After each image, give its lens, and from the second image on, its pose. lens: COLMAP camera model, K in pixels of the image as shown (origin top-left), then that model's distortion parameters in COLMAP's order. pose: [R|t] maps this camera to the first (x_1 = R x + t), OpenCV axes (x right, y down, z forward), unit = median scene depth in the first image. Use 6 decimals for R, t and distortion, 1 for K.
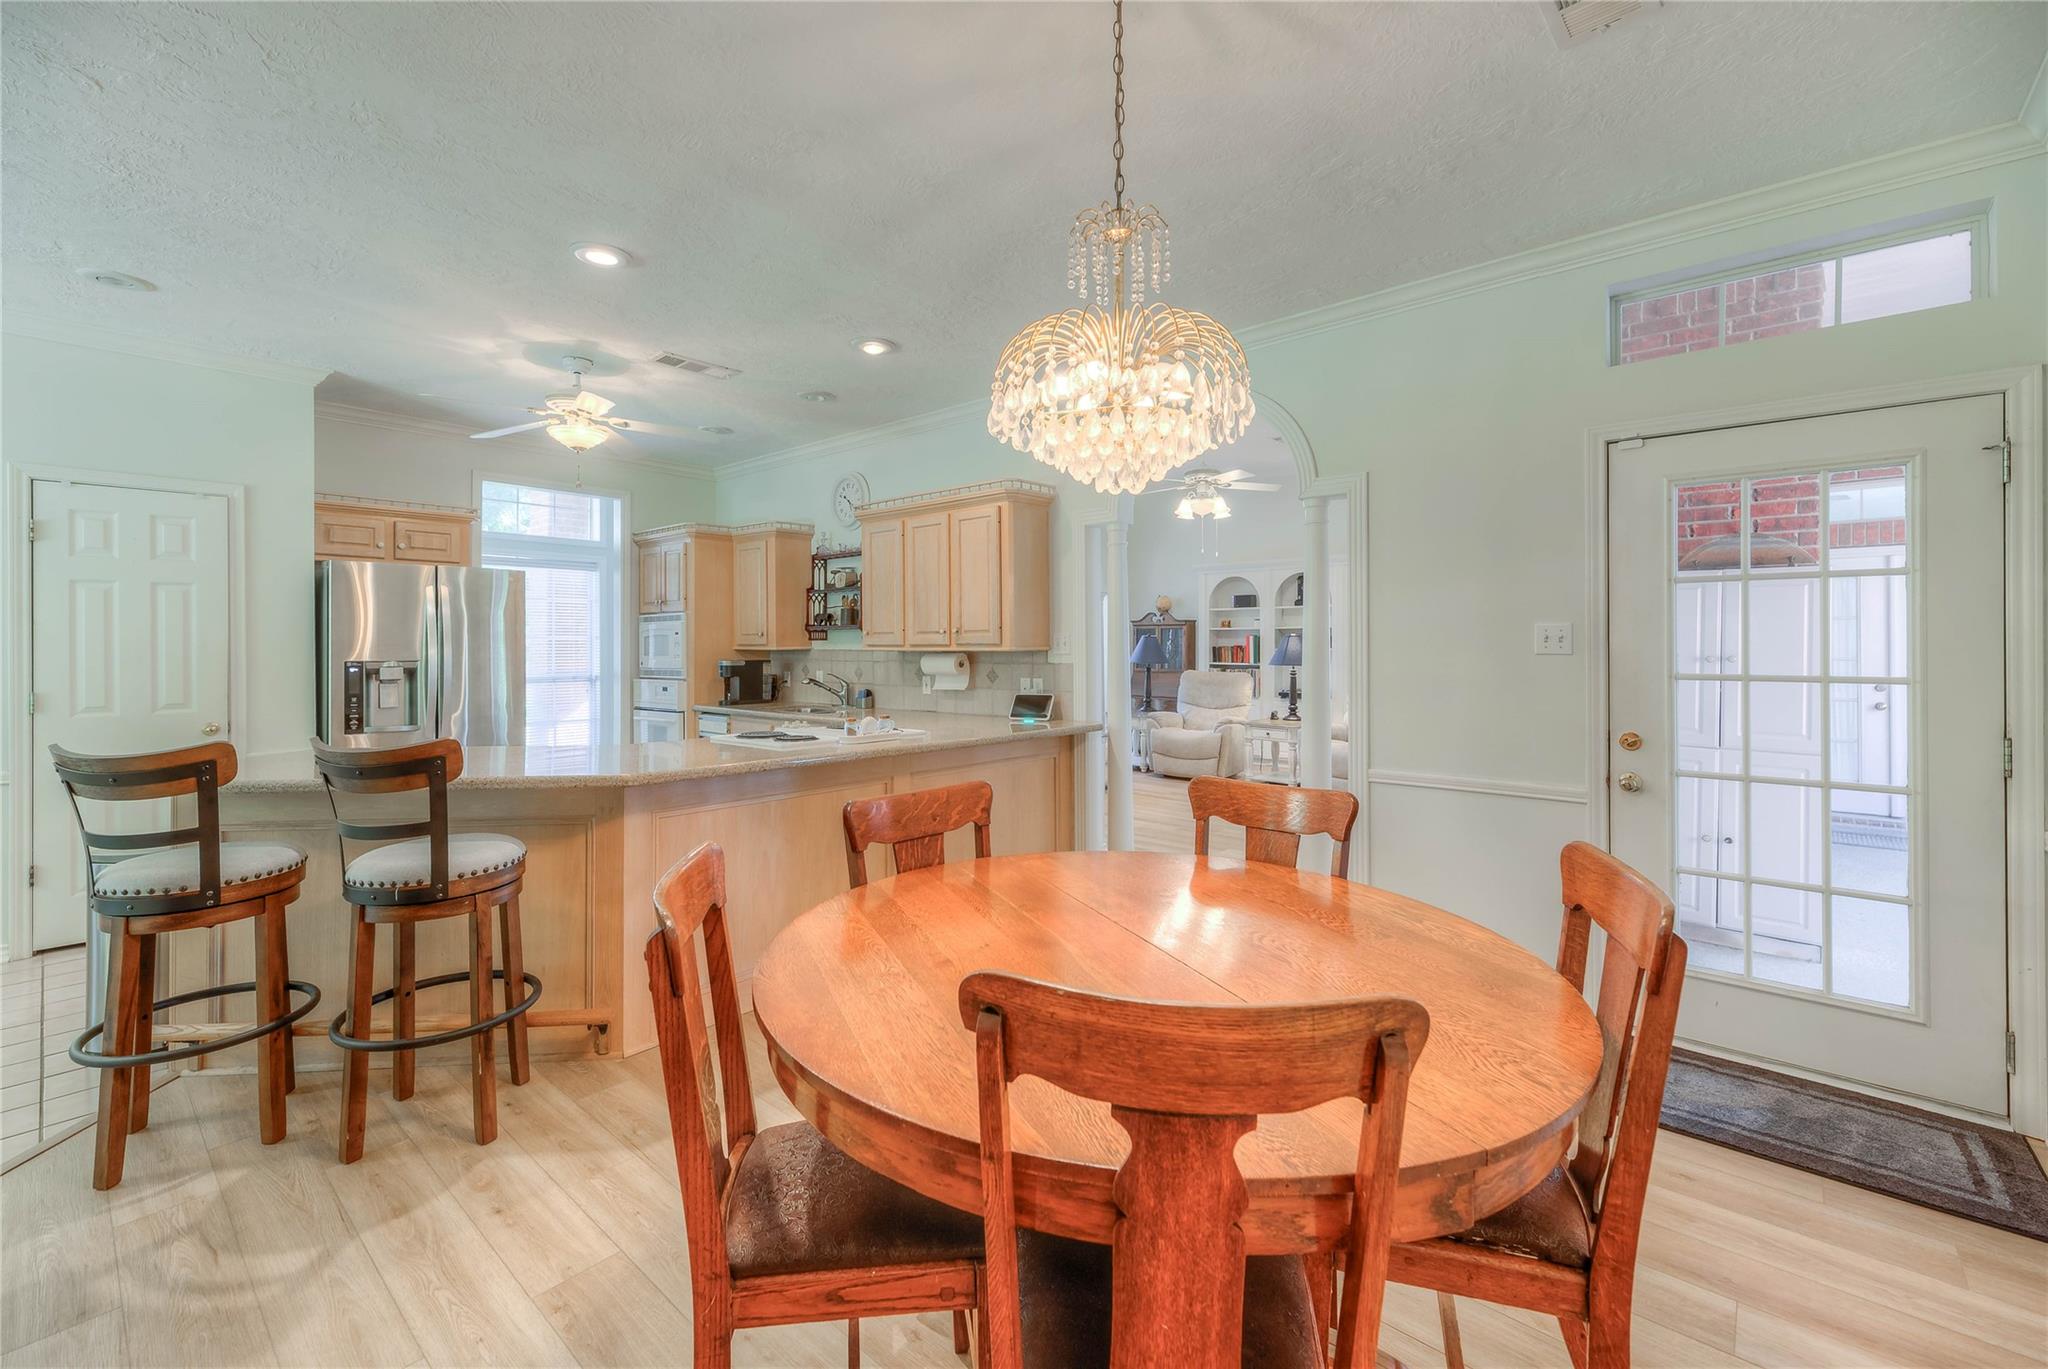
lens RADIAL K [[858.4, 0, 1028.6], [0, 858.4, 647.6], [0, 0, 1]] dist [0.014705, 0.000005]
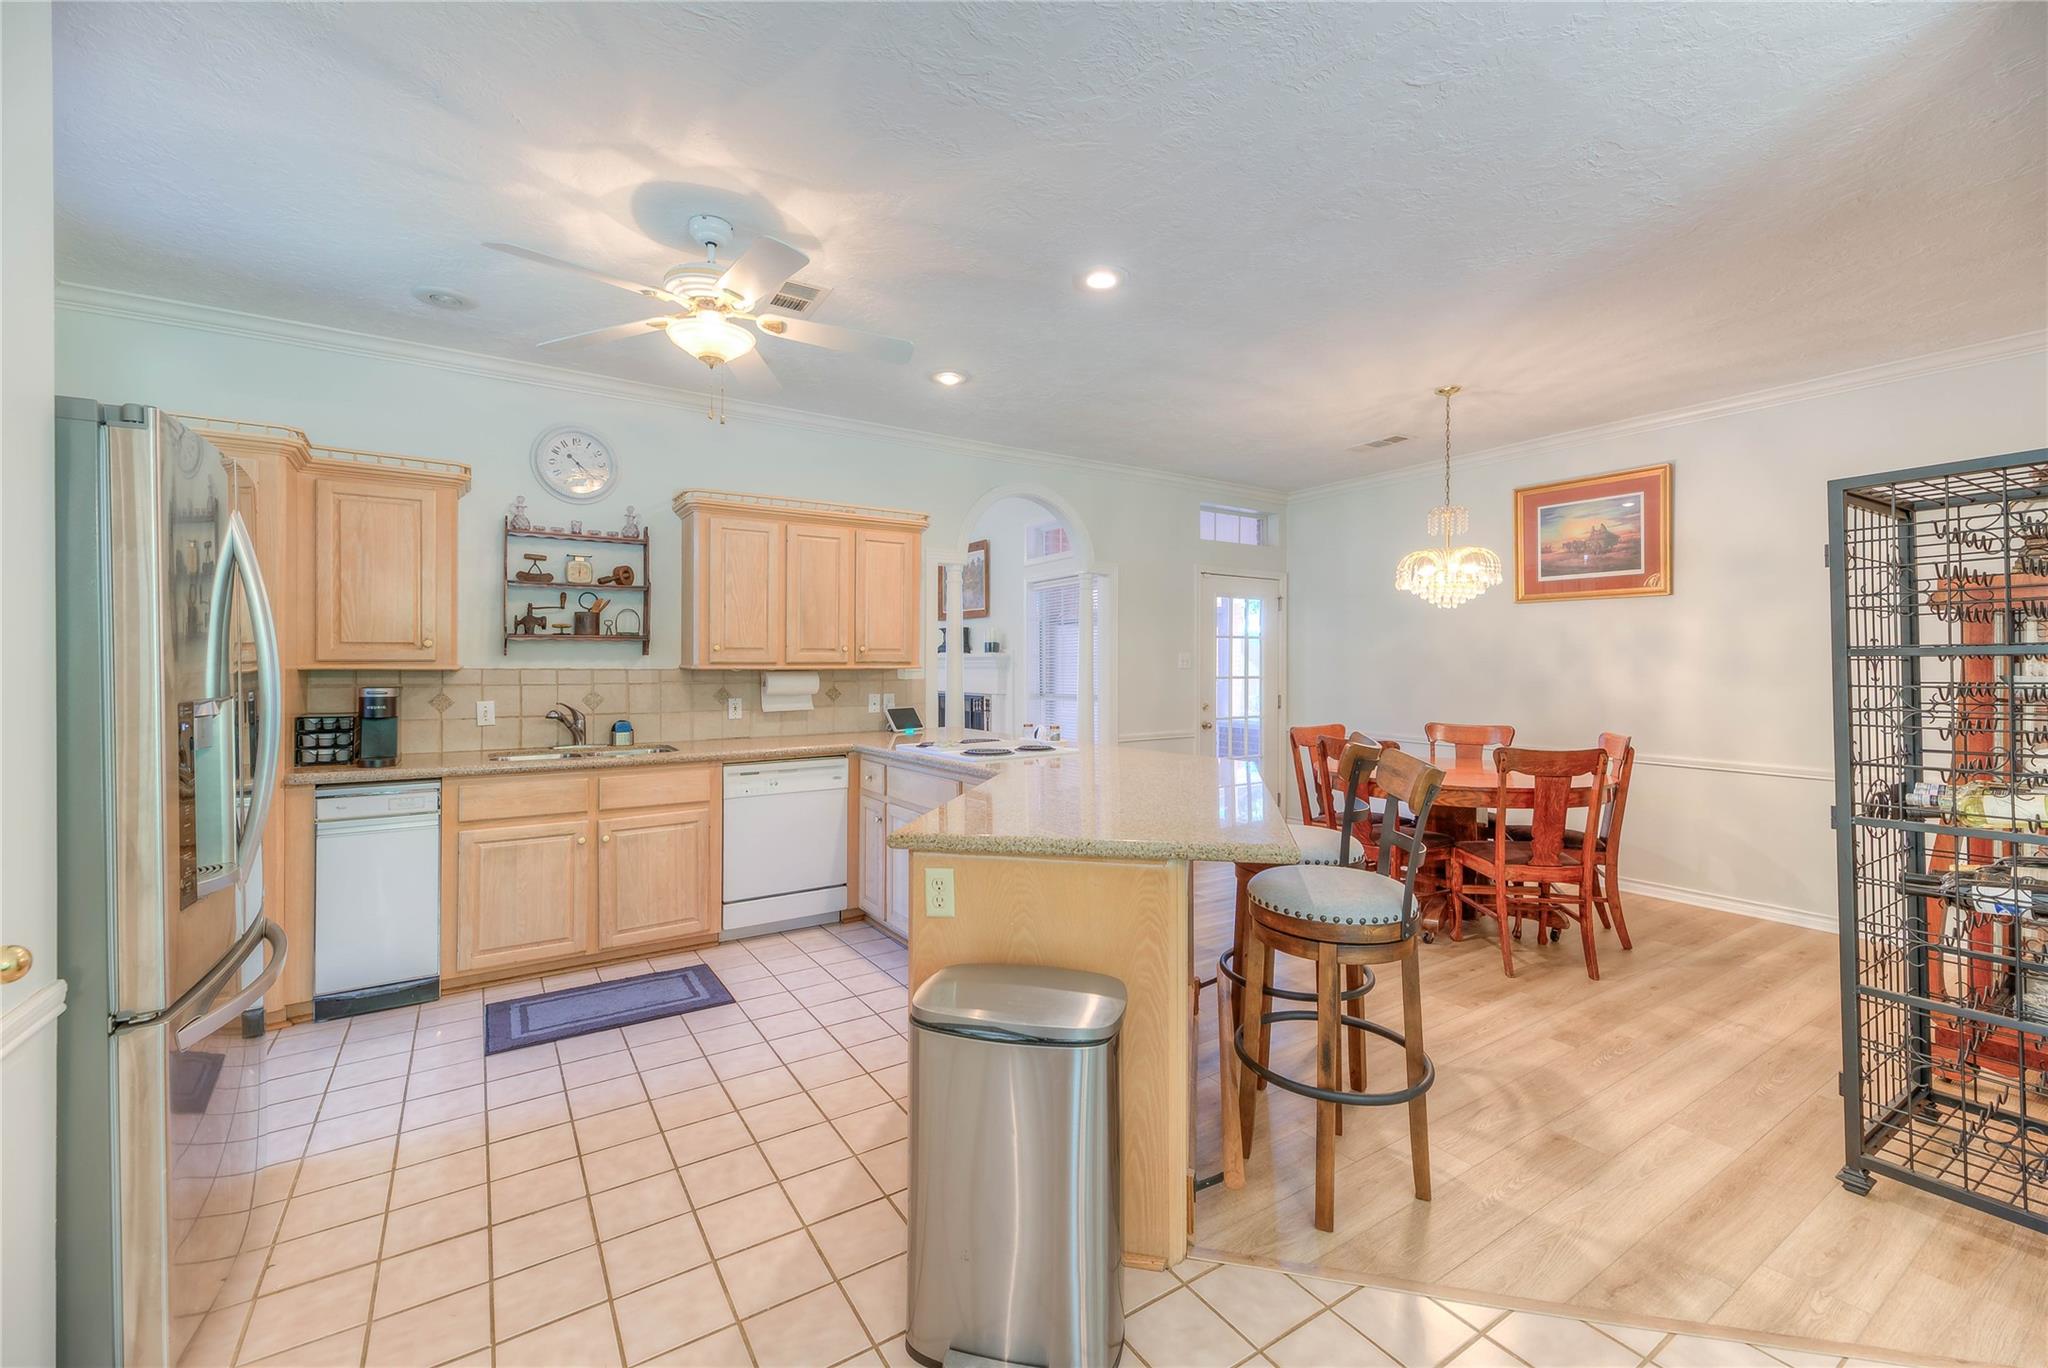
lens RADIAL K [[841.5, 0, 1029.1], [0, 841.5, 673.6], [0, 0, 1]] dist [0.025133, -0.000036]
pose [[0.275282, -0.007958, 0.961330, -0.944010], [0.001100, 0.999968, 0.007962, 0.001879], [-0.961363, -0.001134, 0.275282, 0.517913]]
